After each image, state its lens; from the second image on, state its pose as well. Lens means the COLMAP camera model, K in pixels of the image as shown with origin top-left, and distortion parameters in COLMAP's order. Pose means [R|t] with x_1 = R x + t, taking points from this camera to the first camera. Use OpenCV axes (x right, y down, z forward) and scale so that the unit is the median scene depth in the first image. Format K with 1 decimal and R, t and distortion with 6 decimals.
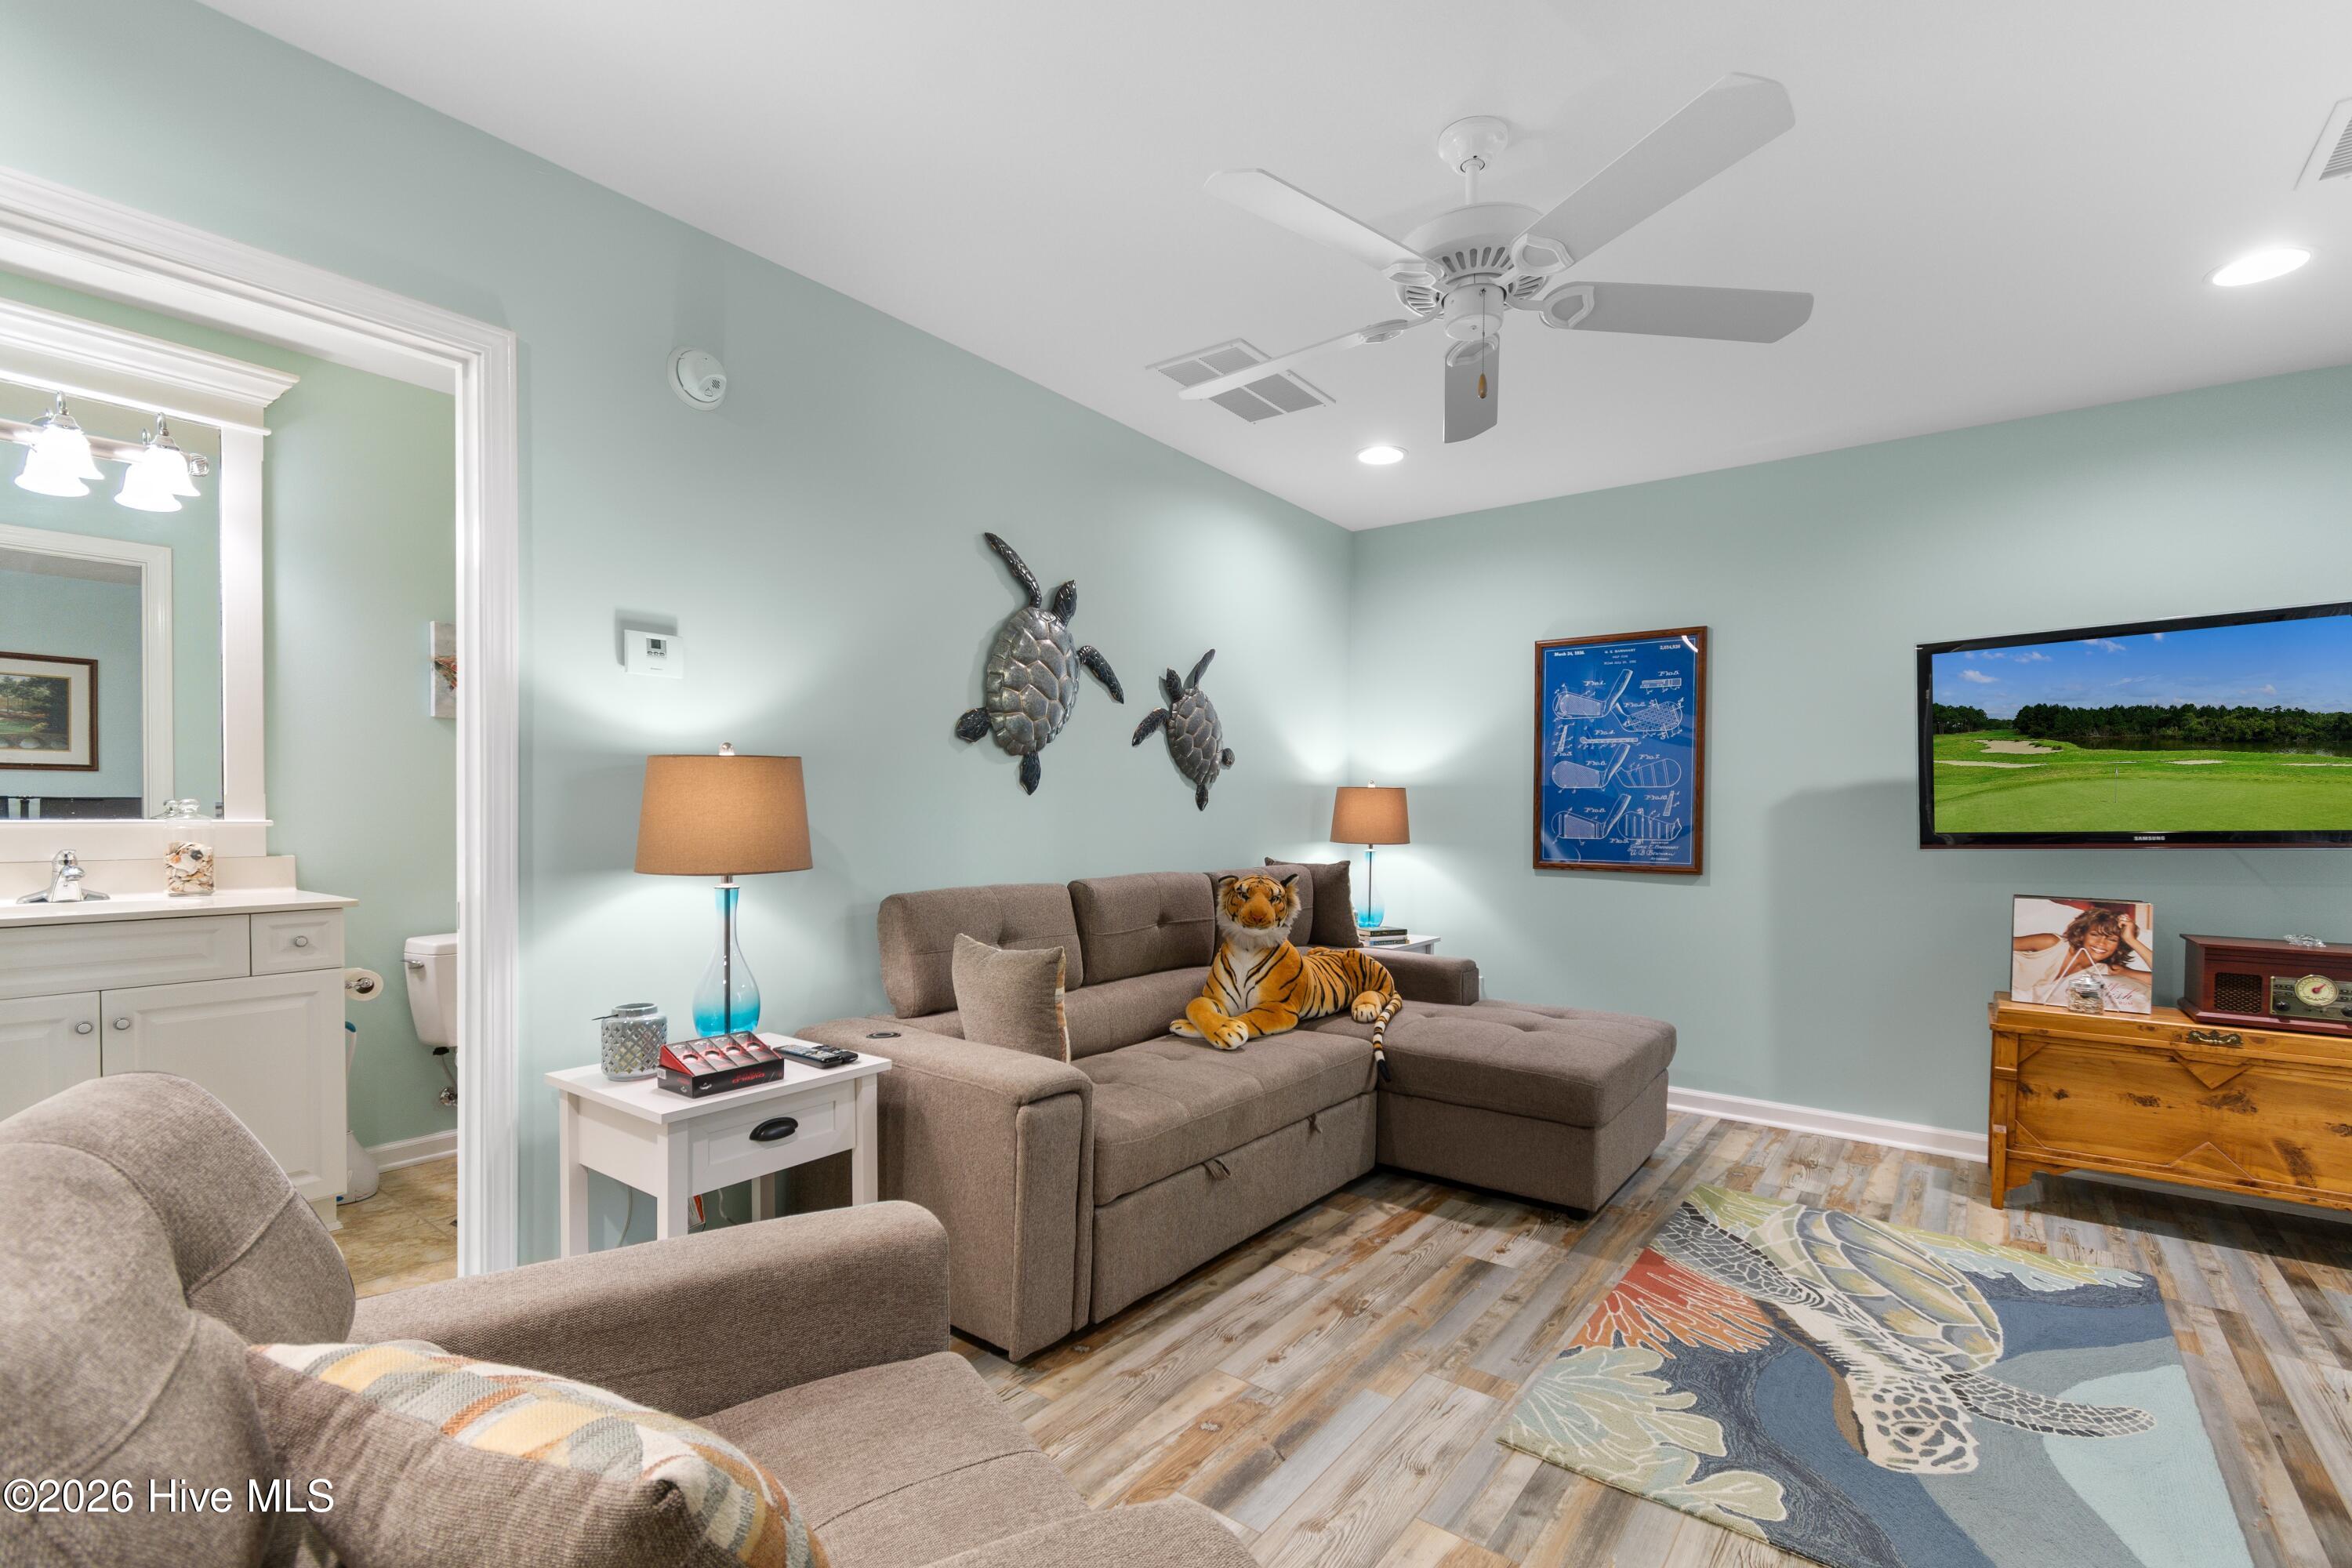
lens RADIAL K [[1073.7, 0, 1156.2], [0, 1073.7, 827.2], [0, 0, 1]] dist [0.013475, 0.000552]
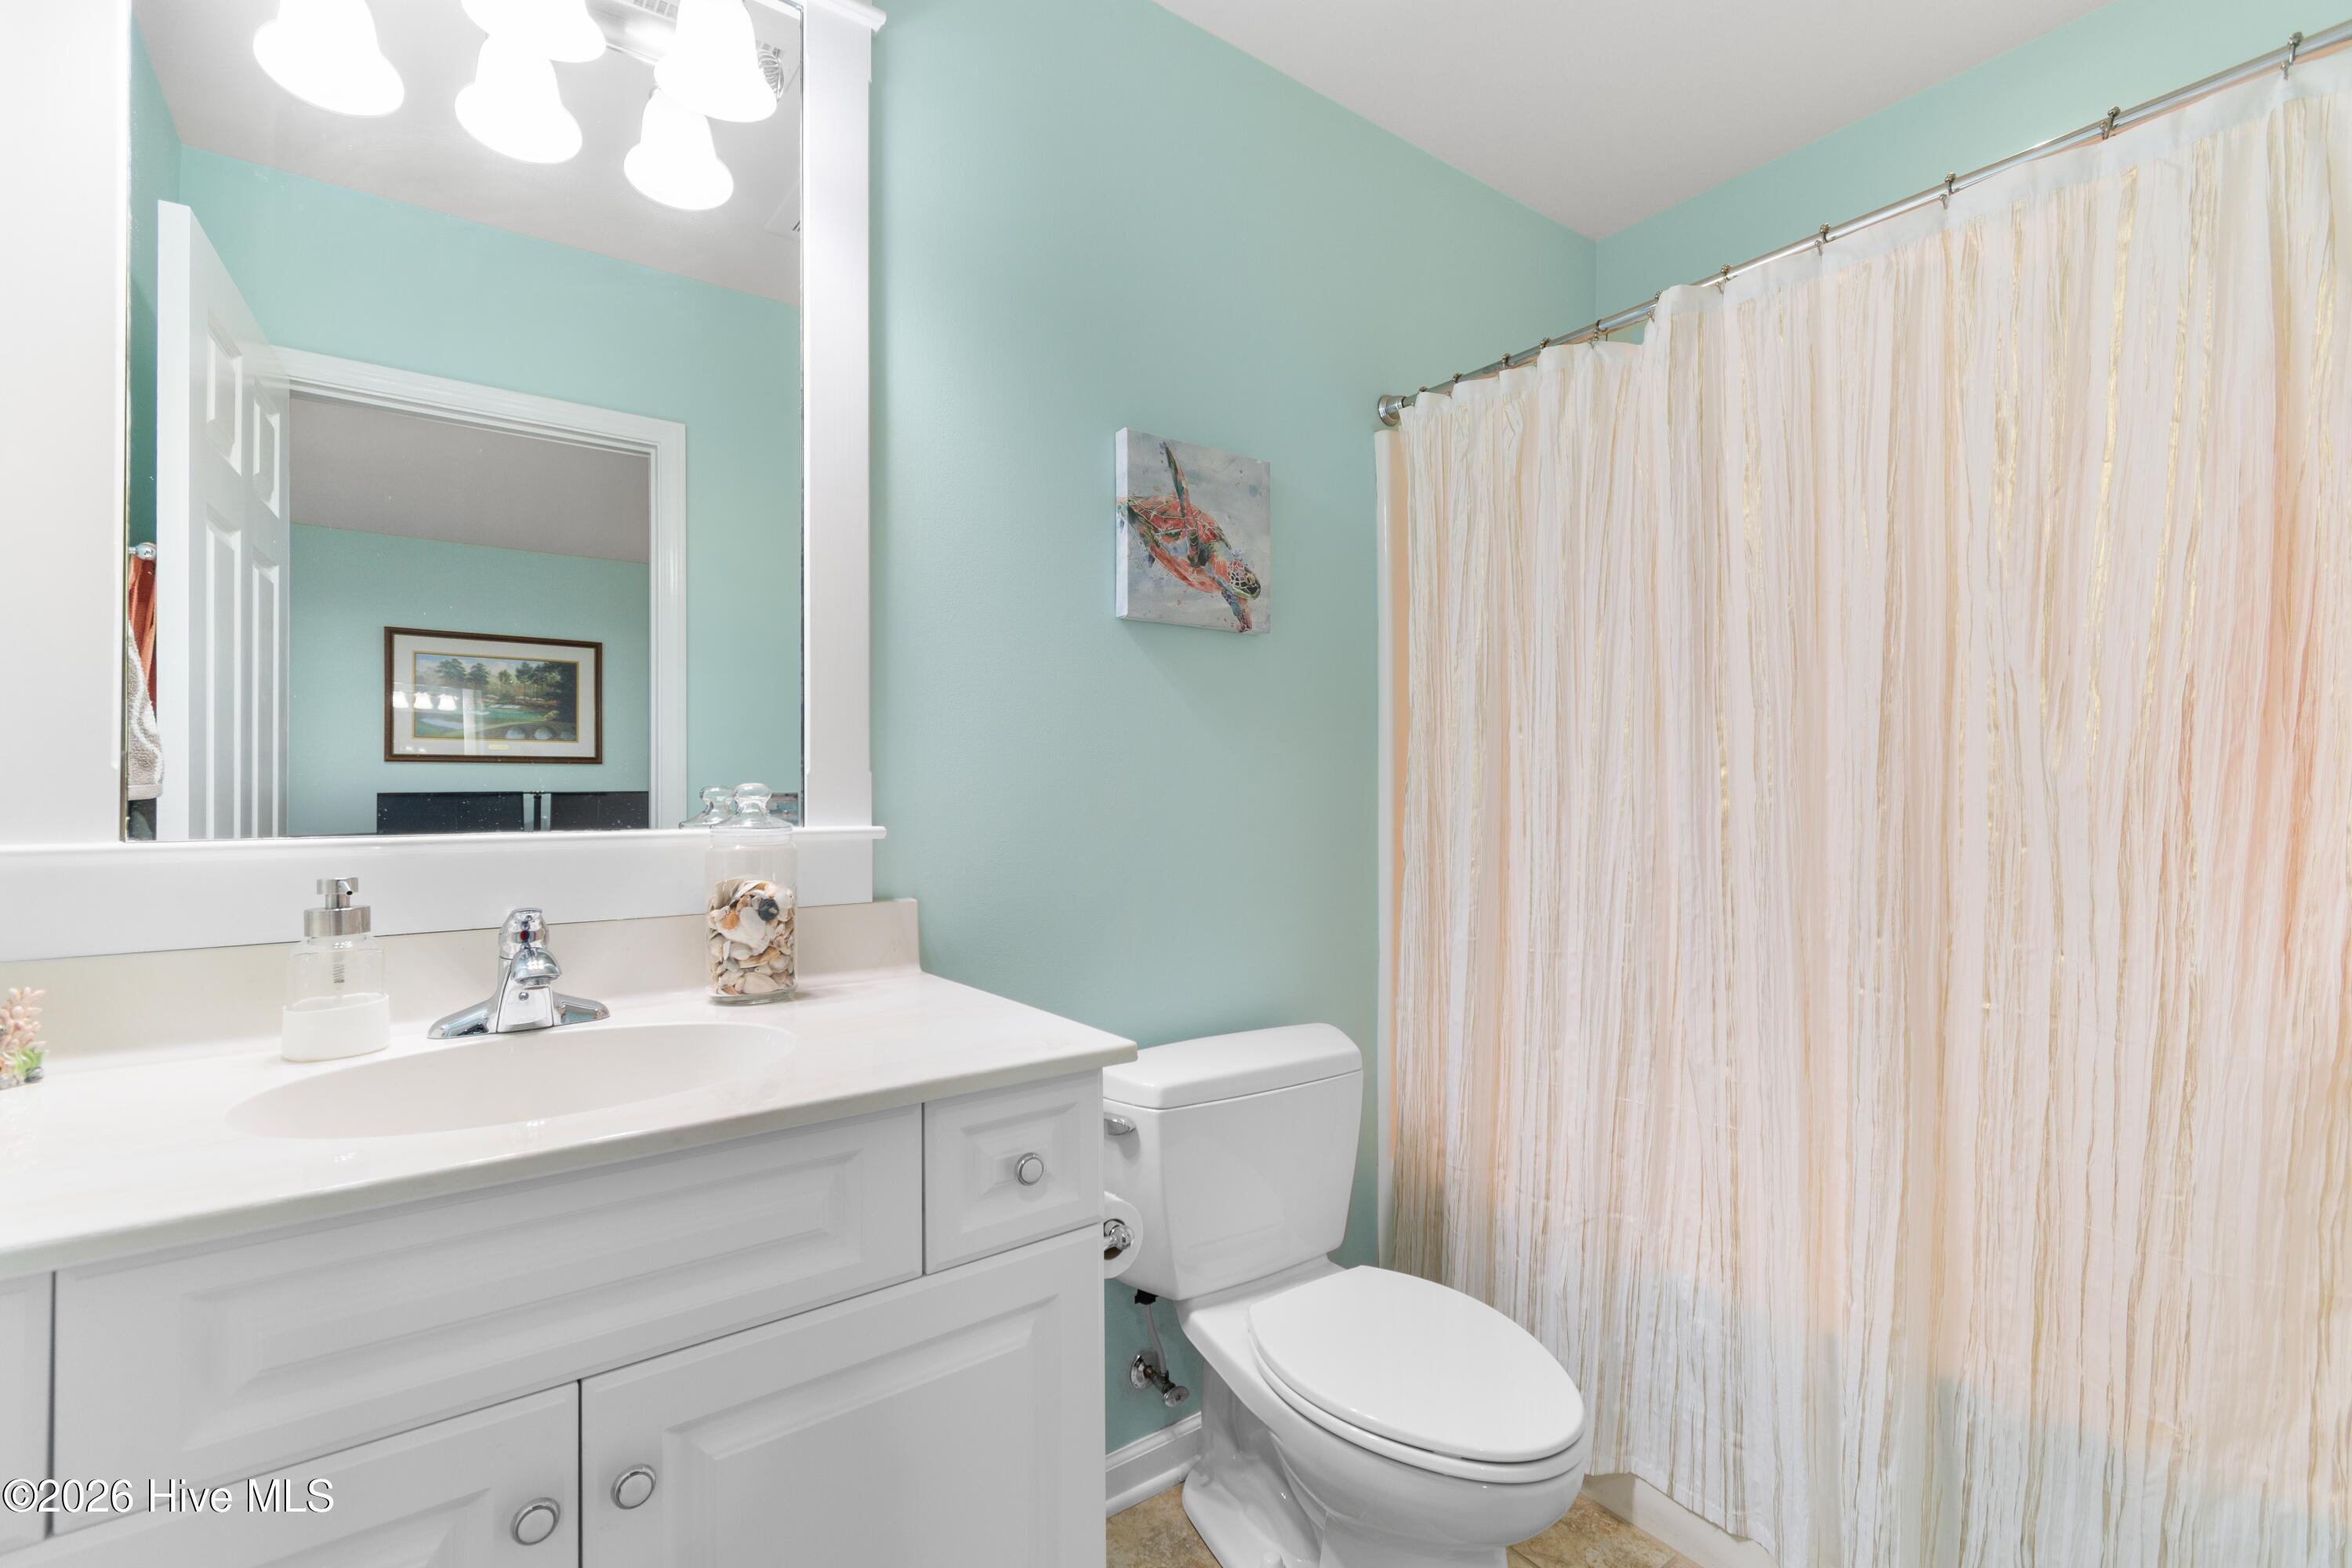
lens RADIAL K [[1073.7, 0, 1171.3], [0, 1073.7, 789.8], [0, 0, 1]] dist [0.013475, 0.000552]
pose [[0.959041, -0.011507, -0.283034, -0.561062], [0.005052, 0.999711, -0.023523, -0.010895], [0.283222, 0.021130, 0.958821, 0.583651]]
